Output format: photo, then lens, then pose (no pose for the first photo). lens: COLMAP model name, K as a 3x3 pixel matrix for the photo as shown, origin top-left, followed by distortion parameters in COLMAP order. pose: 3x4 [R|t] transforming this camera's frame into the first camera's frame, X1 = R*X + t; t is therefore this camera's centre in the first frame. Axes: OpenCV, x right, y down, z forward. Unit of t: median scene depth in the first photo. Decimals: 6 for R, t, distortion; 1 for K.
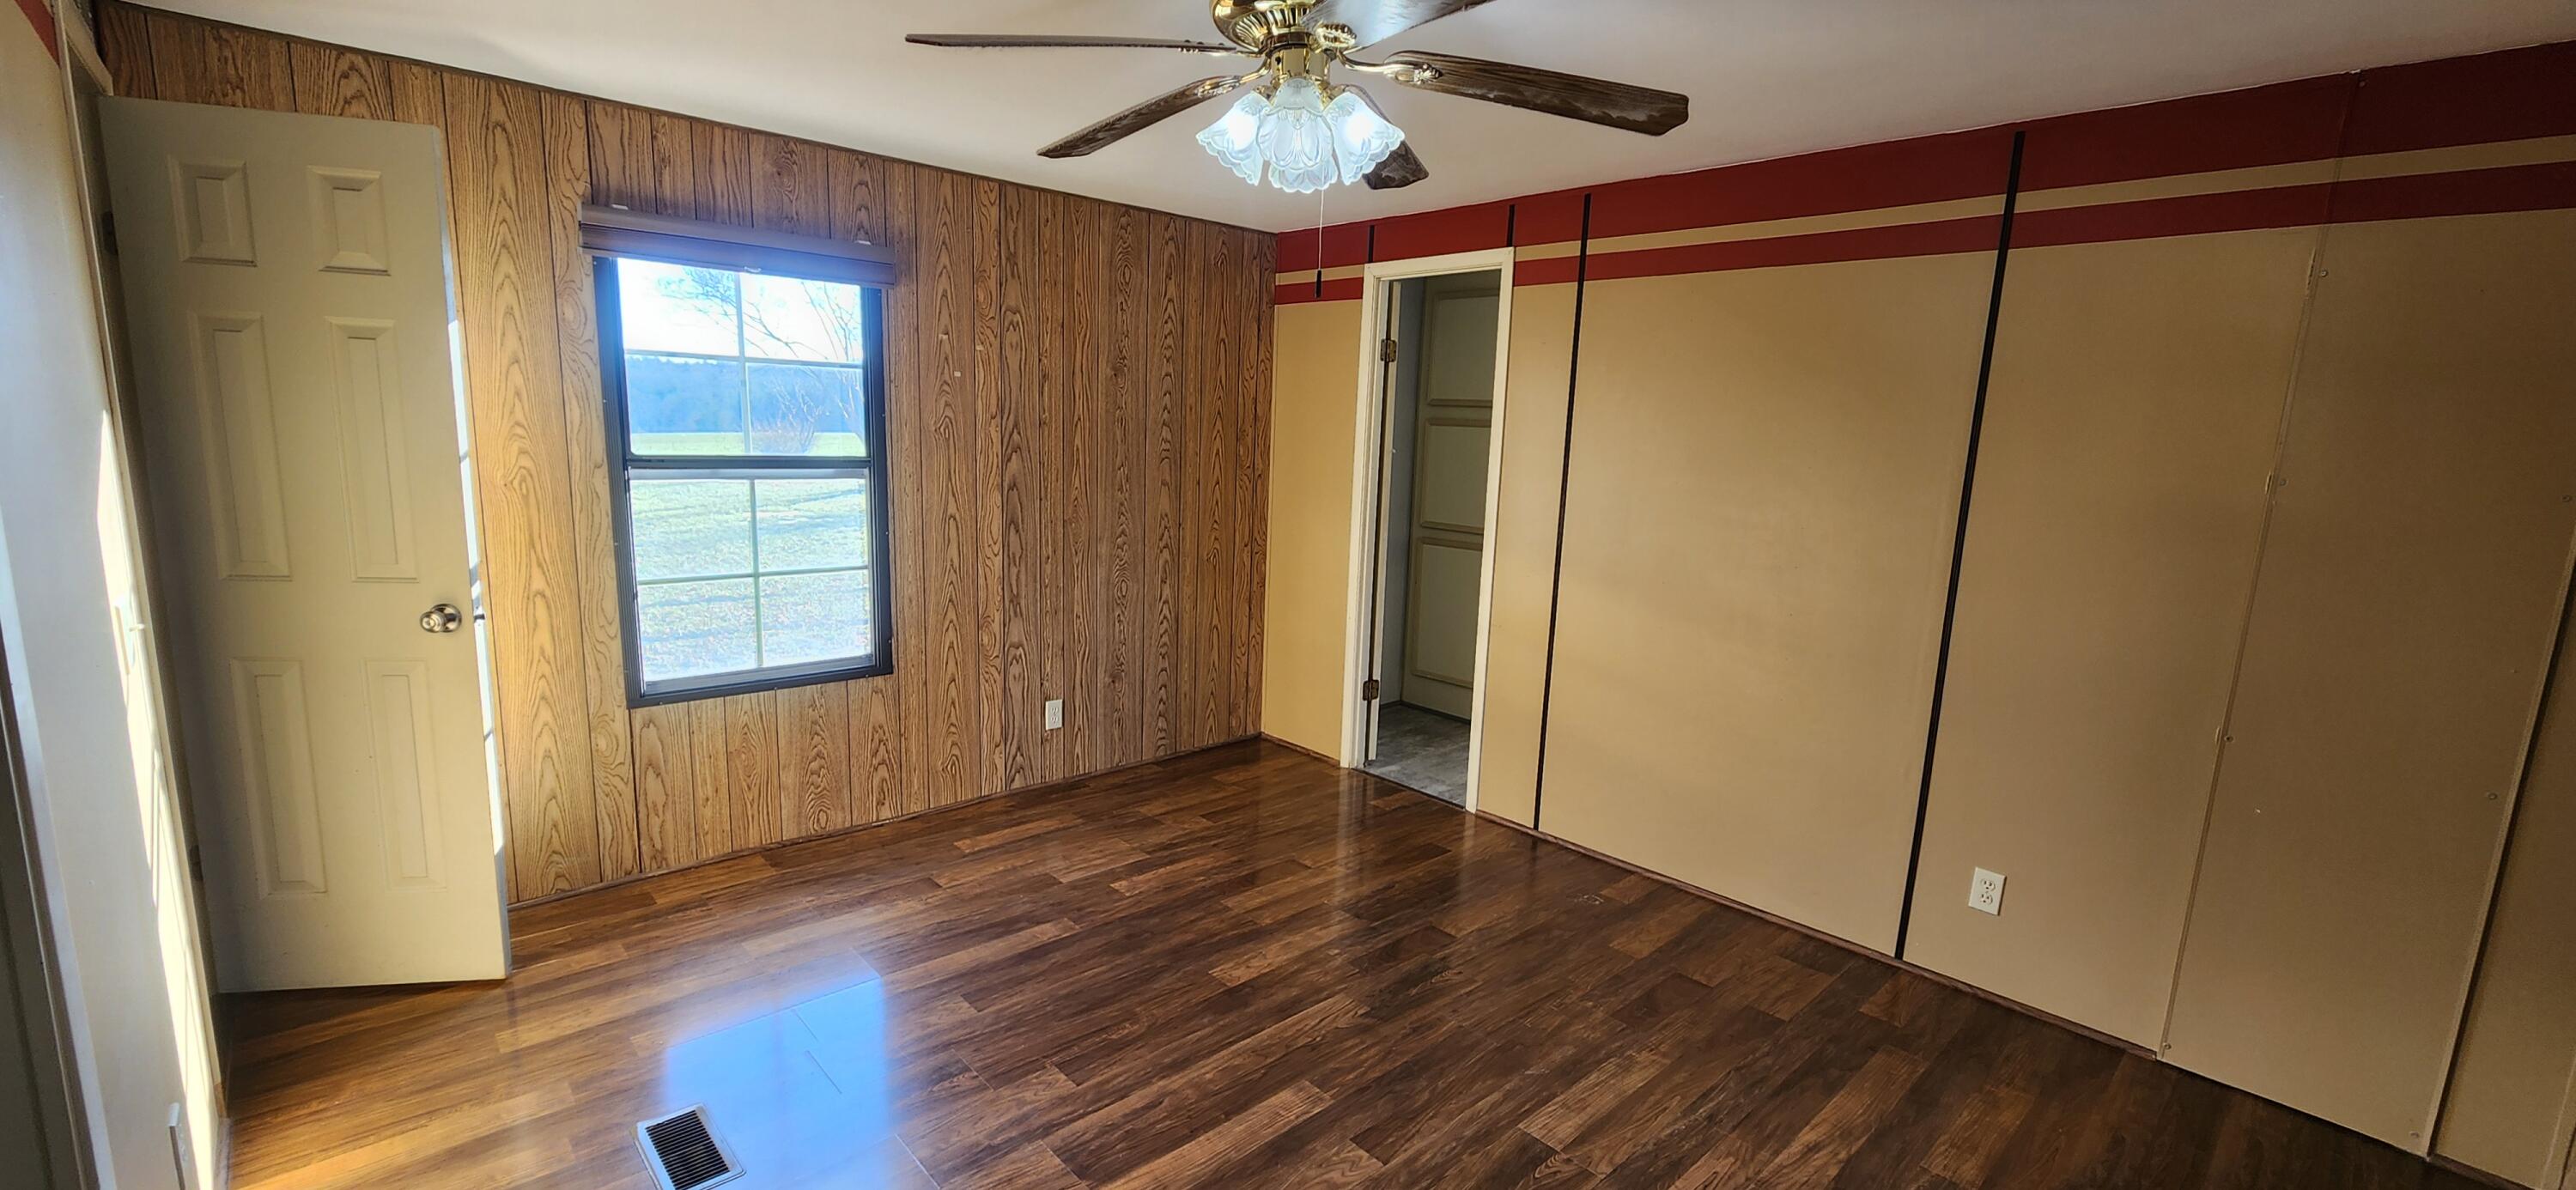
lens RADIAL K [[1059.2, 0, 1297.7], [0, 1059.2, 604.9], [0, 0, 1]] dist [0.000908, 0.001475]
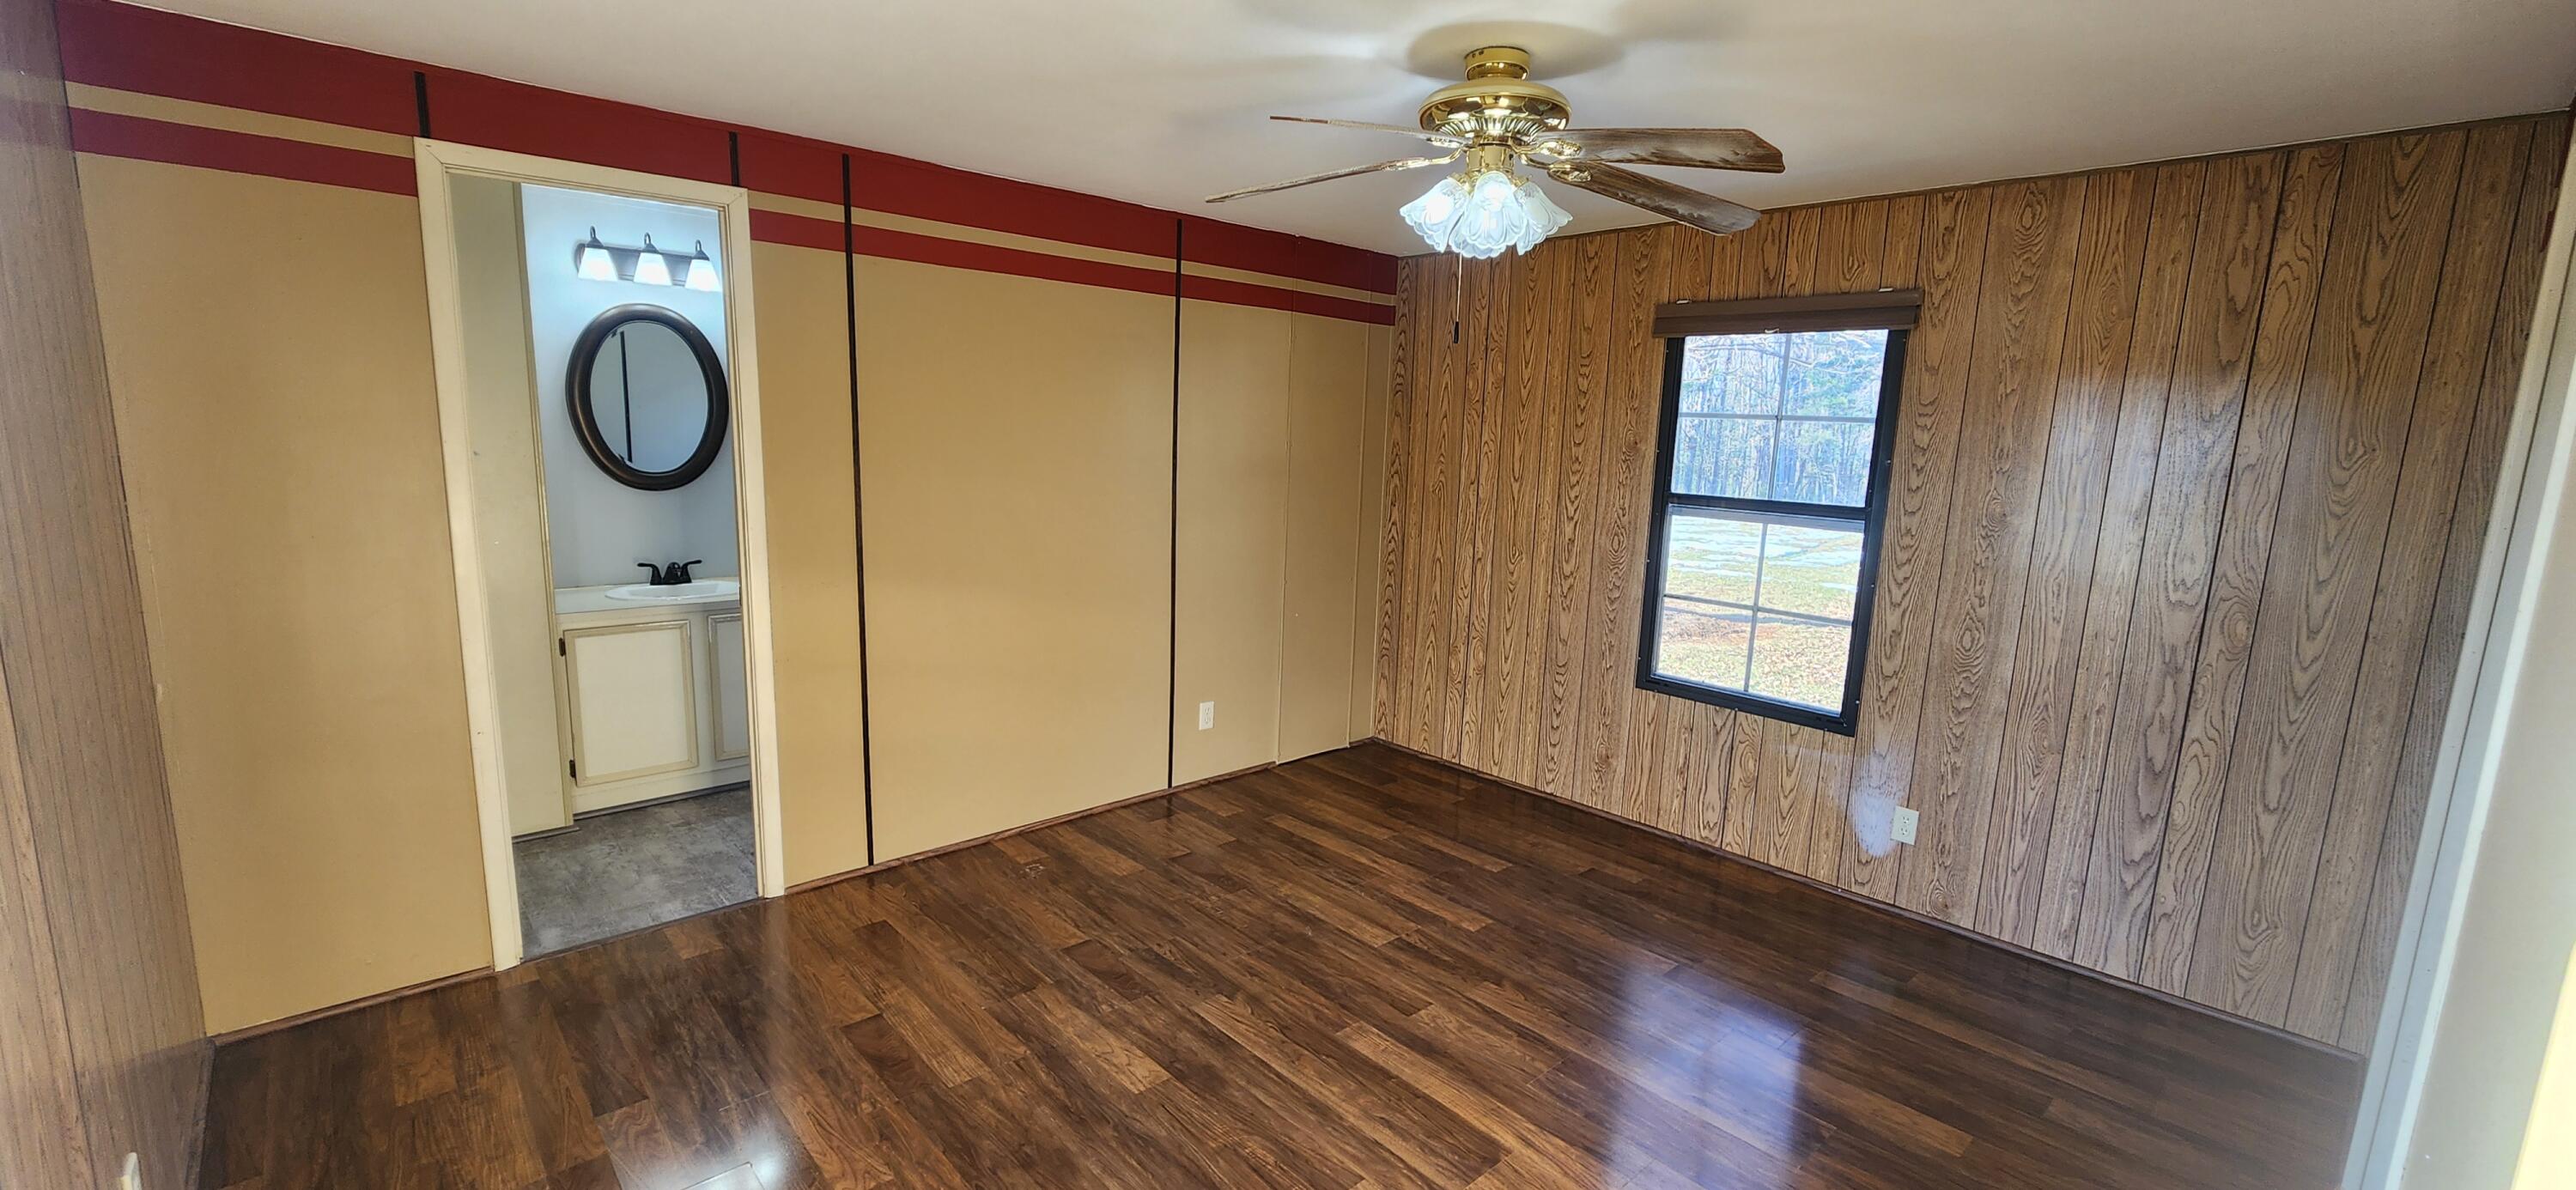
lens RADIAL K [[1059.2, 0, 1297.7], [0, 1059.2, 604.9], [0, 0, 1]] dist [0.000908, 0.001475]
pose [[0.000087, -0.206364, 0.978475, -0.847199], [0.138954, 0.968985, 0.204350, -0.188047], [-0.990299, 0.135945, 0.028760, 0.813931]]
